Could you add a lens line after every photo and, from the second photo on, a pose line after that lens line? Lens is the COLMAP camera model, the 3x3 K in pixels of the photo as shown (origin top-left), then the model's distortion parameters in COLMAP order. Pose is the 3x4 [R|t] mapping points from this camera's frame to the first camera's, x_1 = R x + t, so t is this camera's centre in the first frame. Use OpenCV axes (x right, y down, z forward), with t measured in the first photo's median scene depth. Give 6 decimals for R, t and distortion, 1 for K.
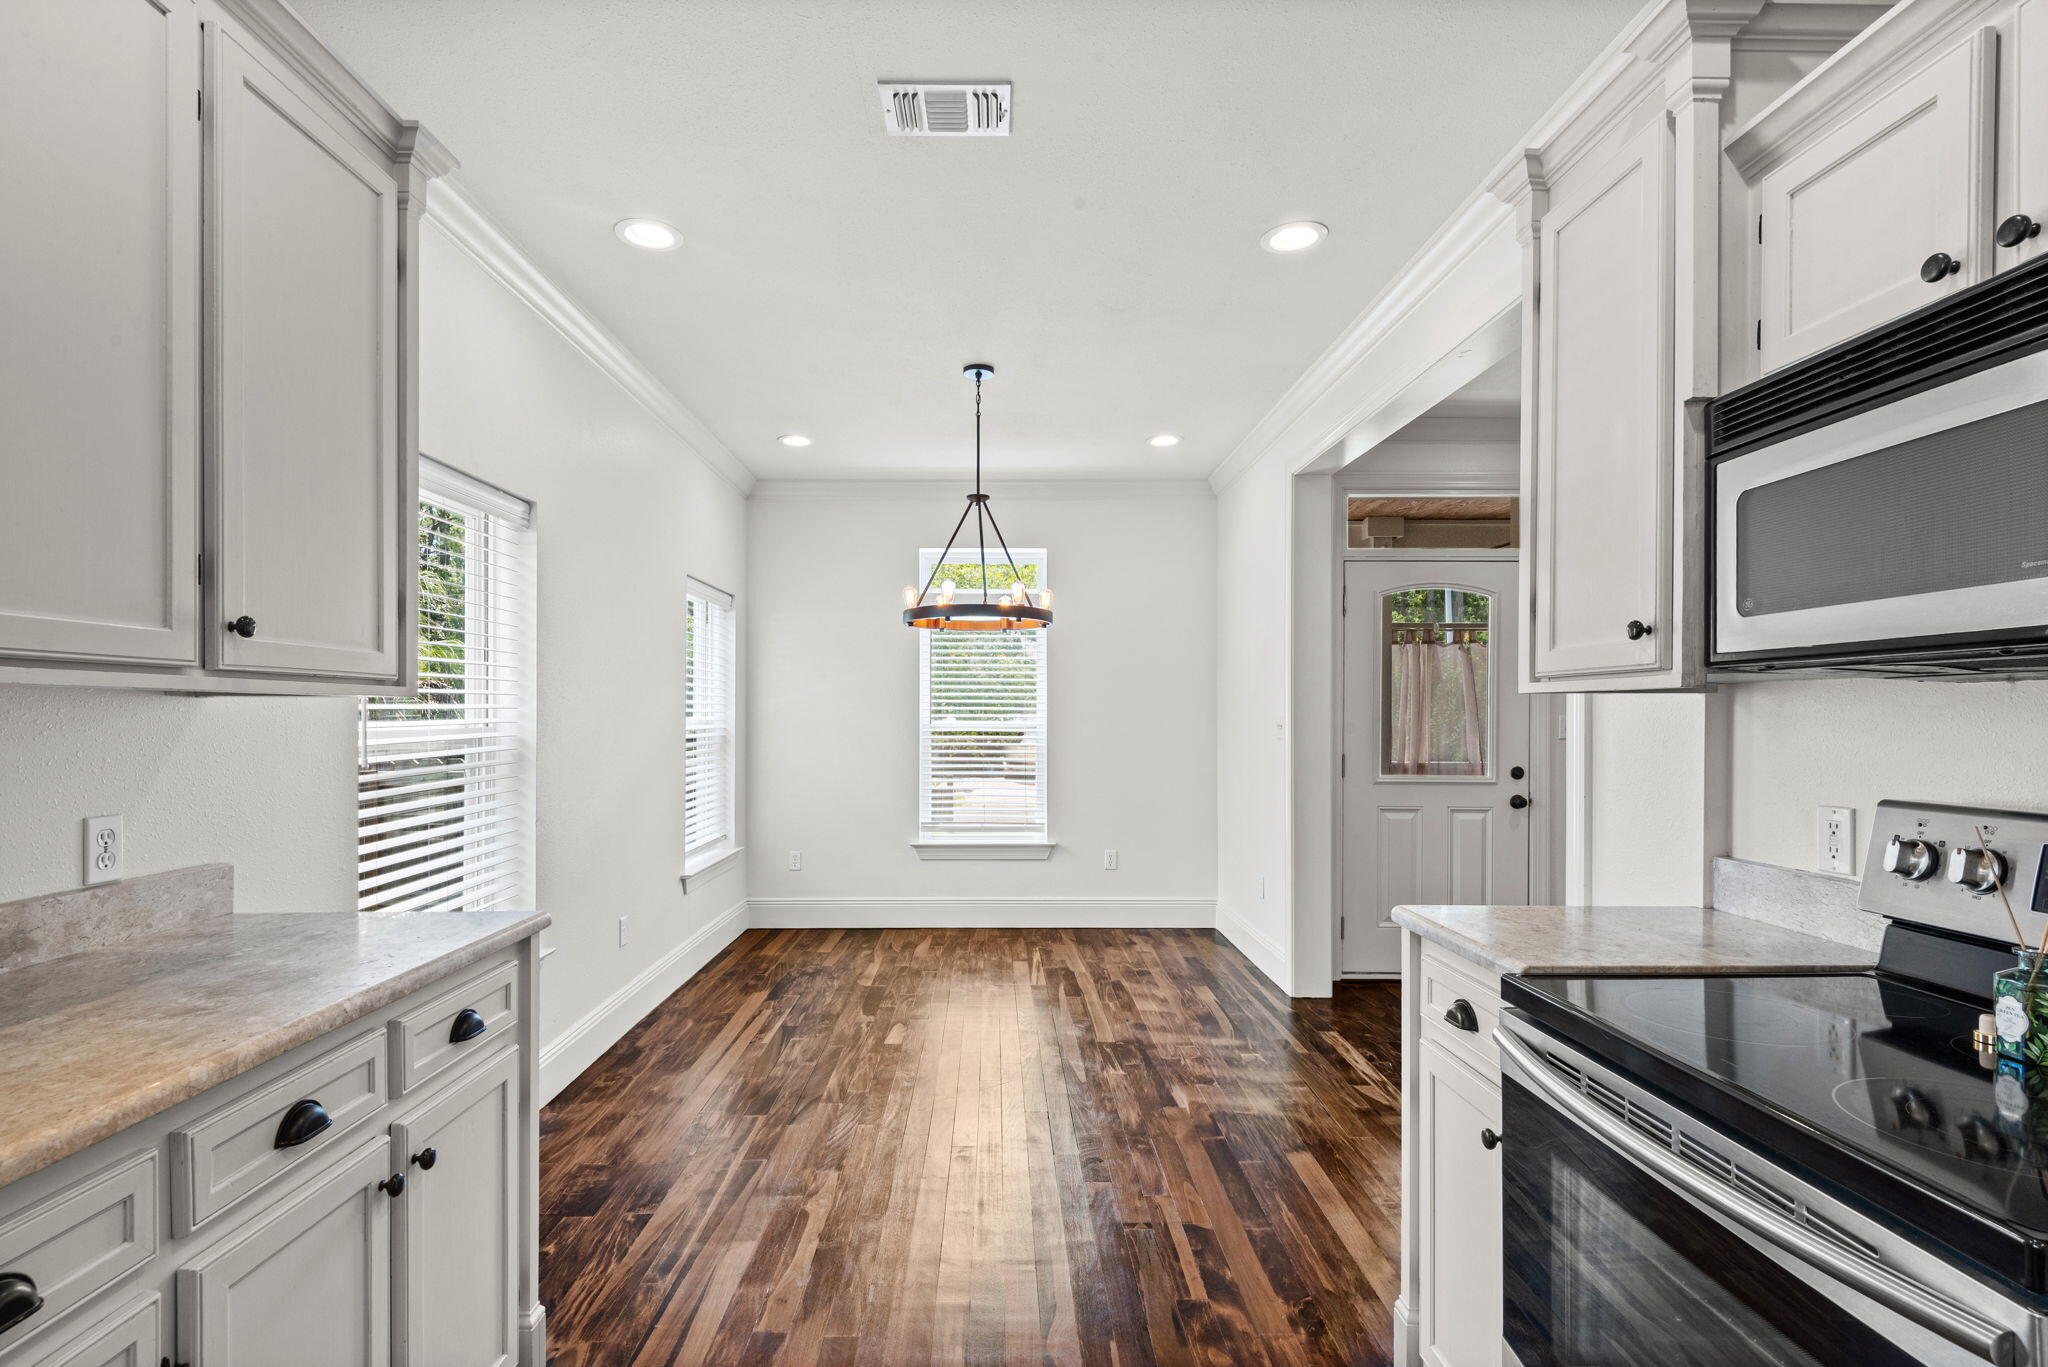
lens RADIAL K [[960.4, 0, 997.9], [0, 960.4, 718.2], [0, 0, 1]] dist [0.024937, -0.013661]
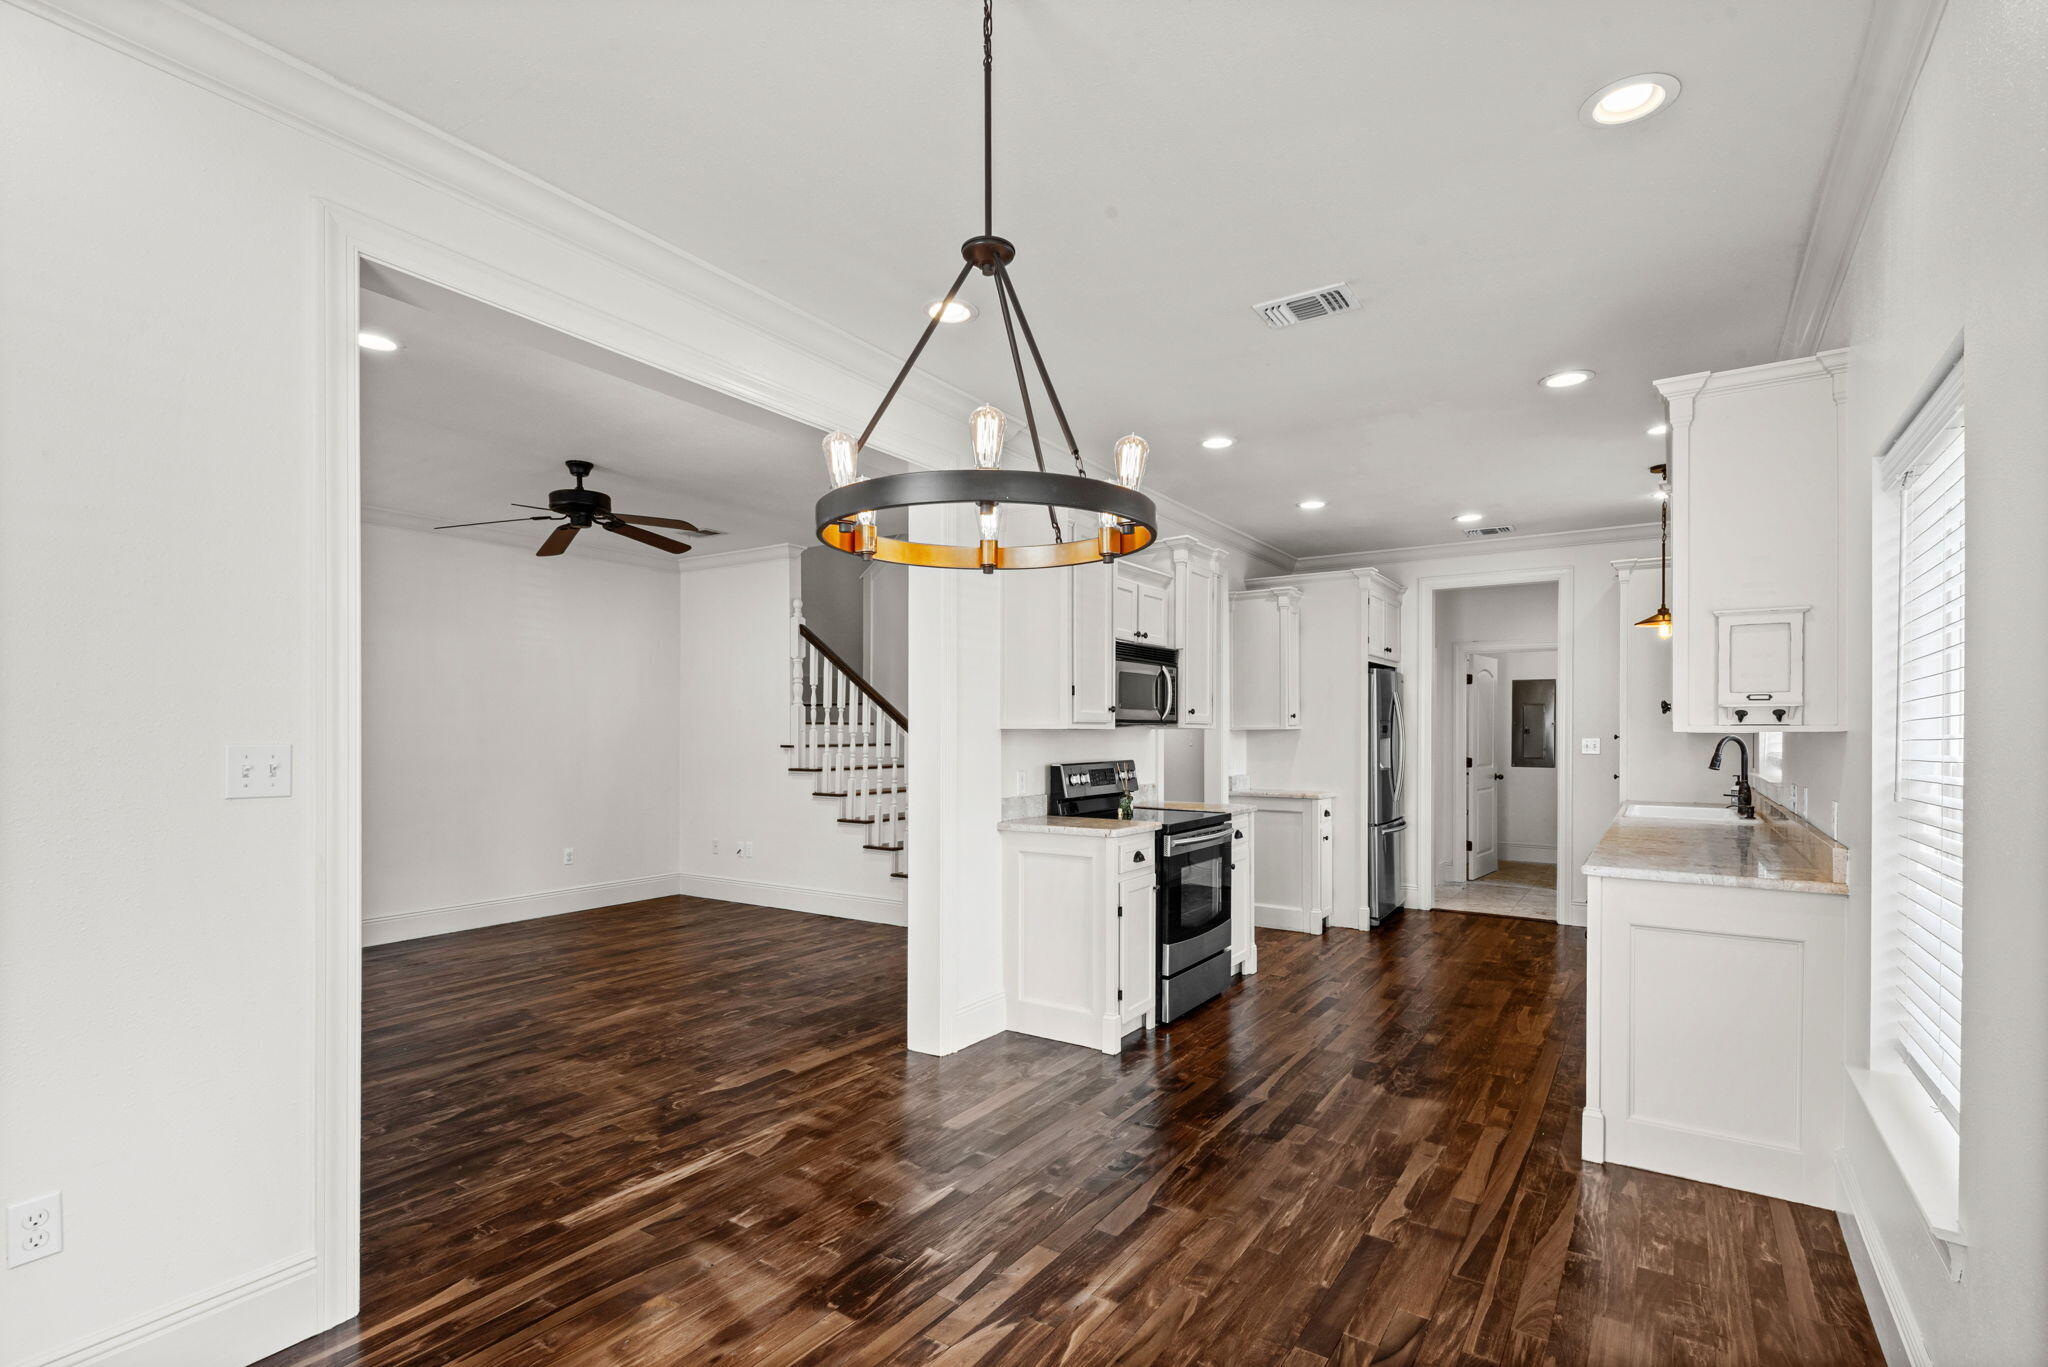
lens RADIAL K [[960.4, 0, 1018.2], [0, 960.4, 722.4], [0, 0, 1]] dist [0.024937, -0.013661]
pose [[-0.824898, 0.003791, 0.565268, -0.287082], [0.001755, 0.999990, -0.004146, -0.015283], [-0.565278, -0.002428, -0.824897, 1.353577]]
